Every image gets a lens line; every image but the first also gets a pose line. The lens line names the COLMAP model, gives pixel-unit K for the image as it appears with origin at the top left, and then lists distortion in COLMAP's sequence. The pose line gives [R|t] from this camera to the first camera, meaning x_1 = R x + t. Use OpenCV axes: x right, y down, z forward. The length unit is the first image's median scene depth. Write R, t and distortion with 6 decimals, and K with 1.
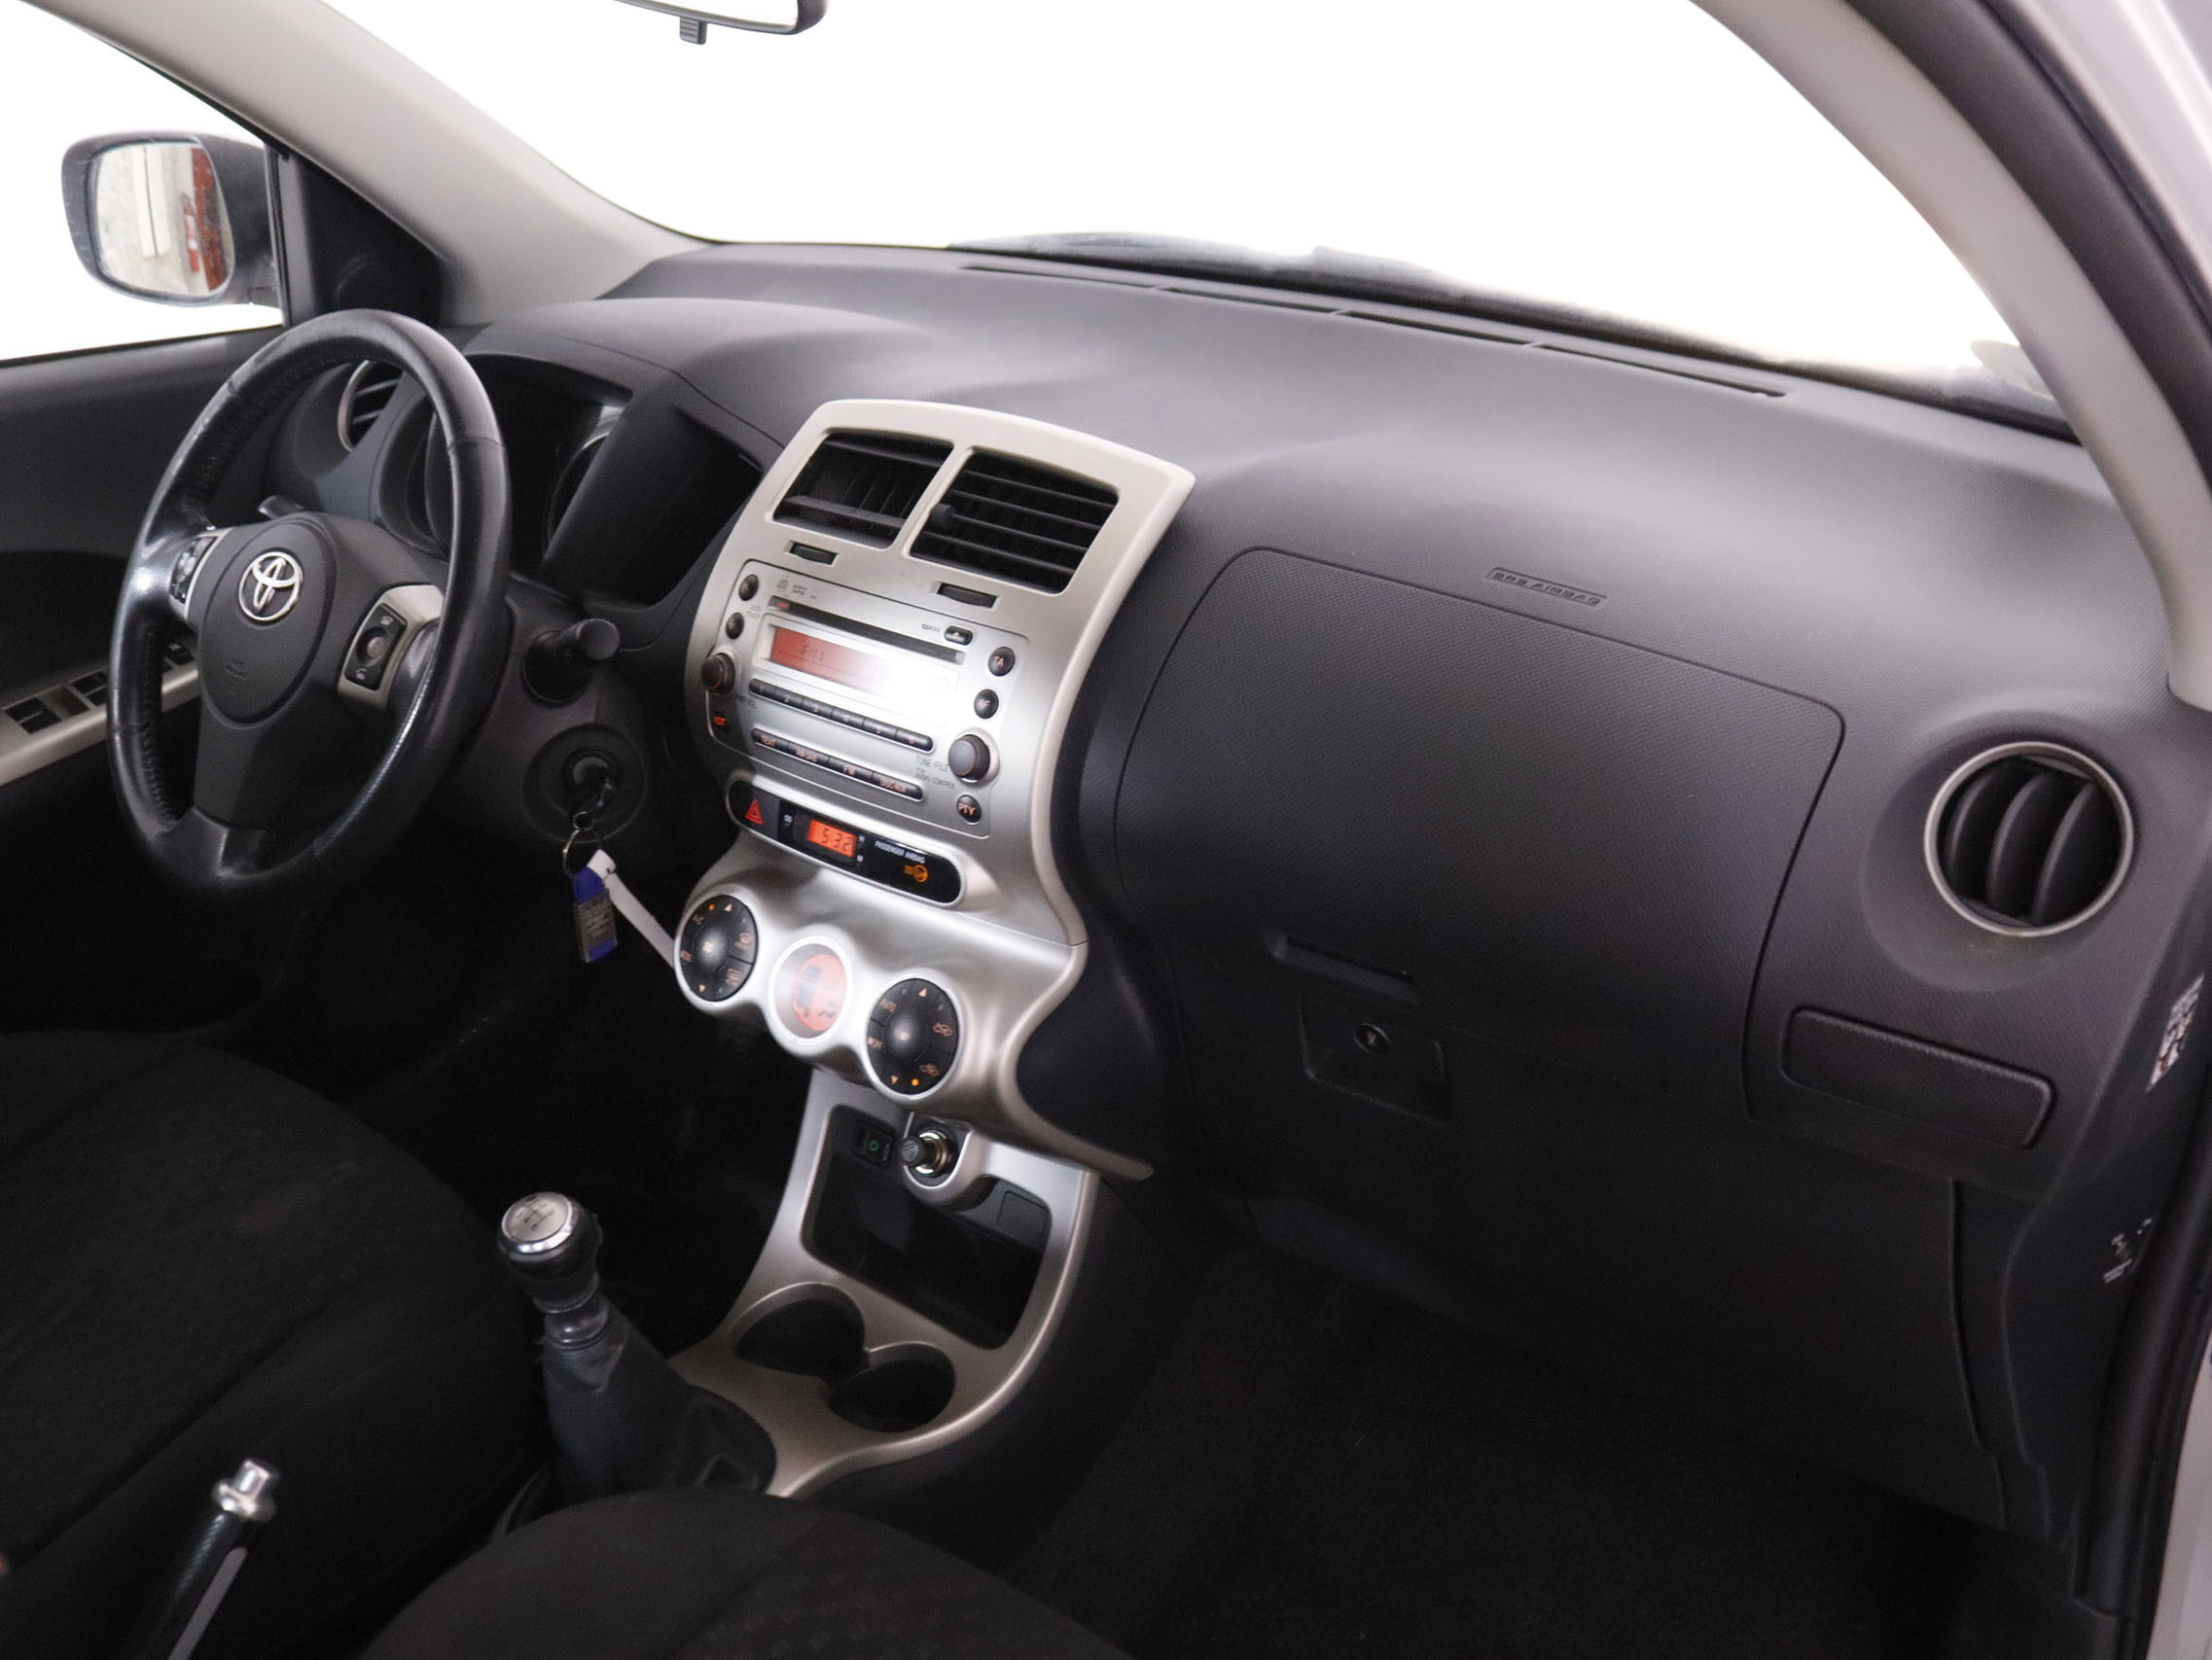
lens RADIAL K [[2026.9, 0, 1106.1], [0, 2026.9, 832.5], [0, 0, 1]] dist [-0.145042, 0.000000]
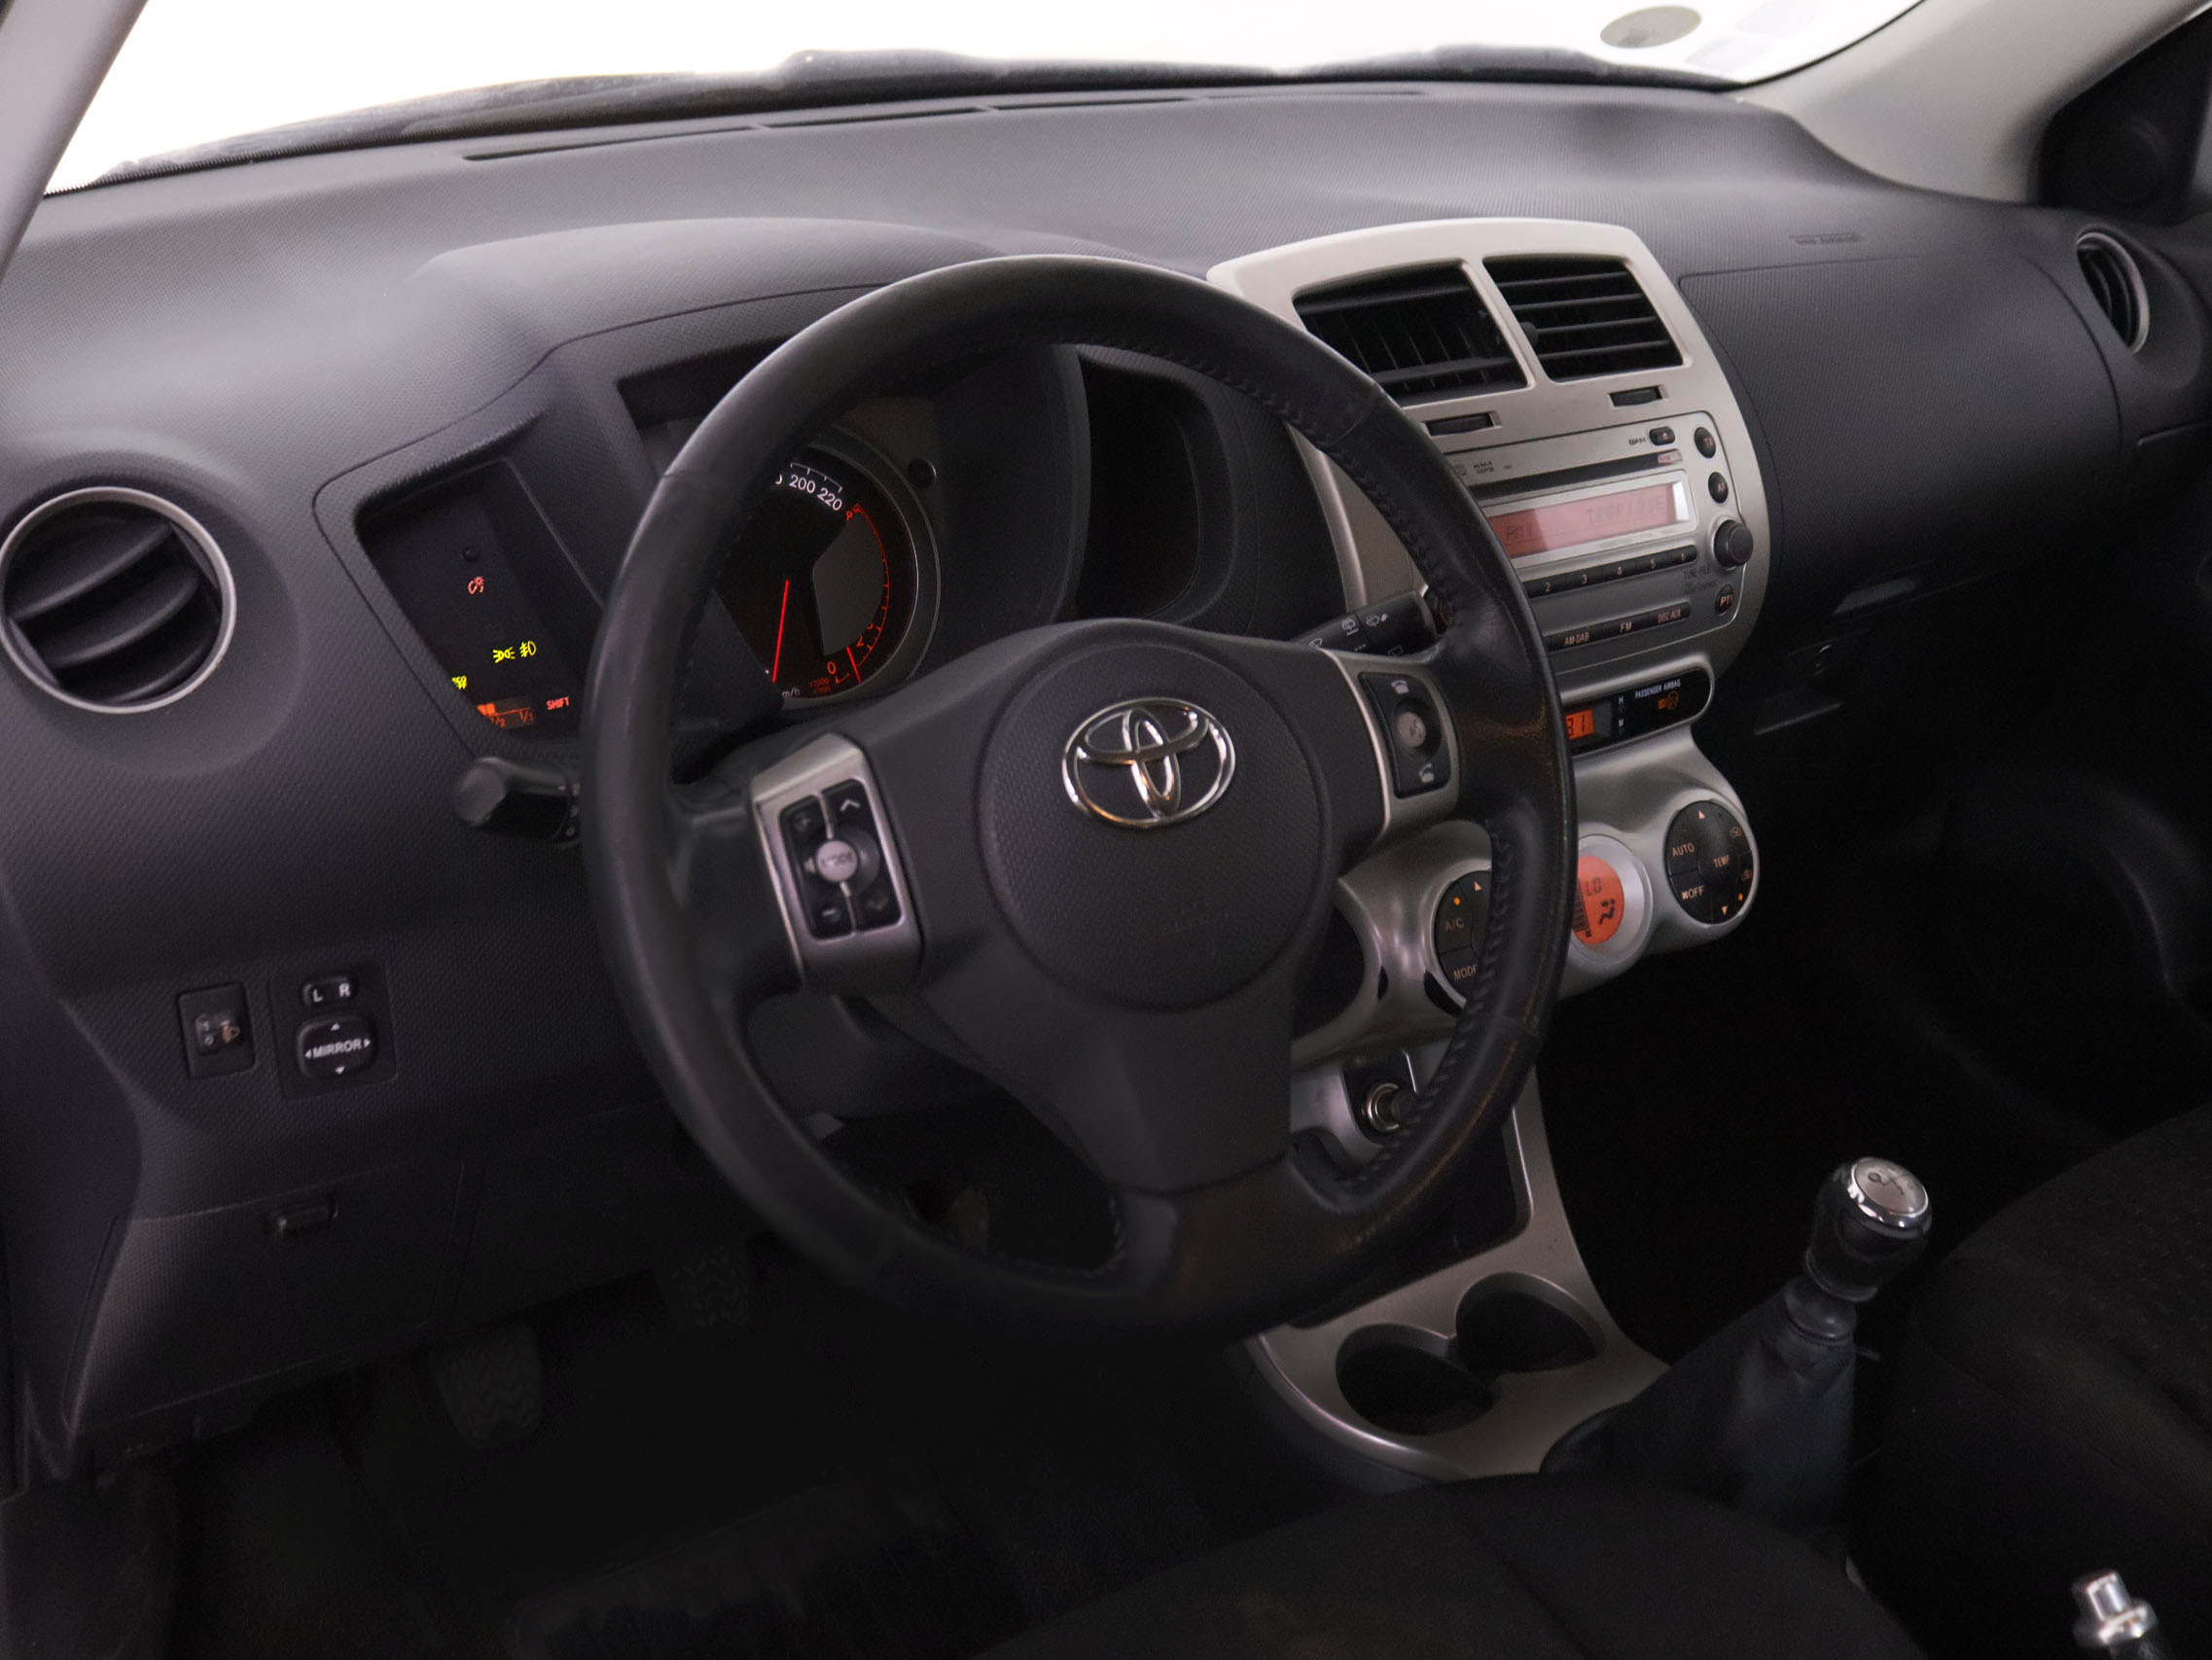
lens RADIAL K [[2300.0, 0, 1105.5], [0, 2300.0, 825.5], [0, 0, 1]] dist [-0.128143, 0.000000]
pose [[0.283689, -0.415353, 0.864293, -1.079314], [0.371575, 0.878519, 0.300227, -0.335133], [-0.883998, 0.235978, 0.403561, 0.811058]]
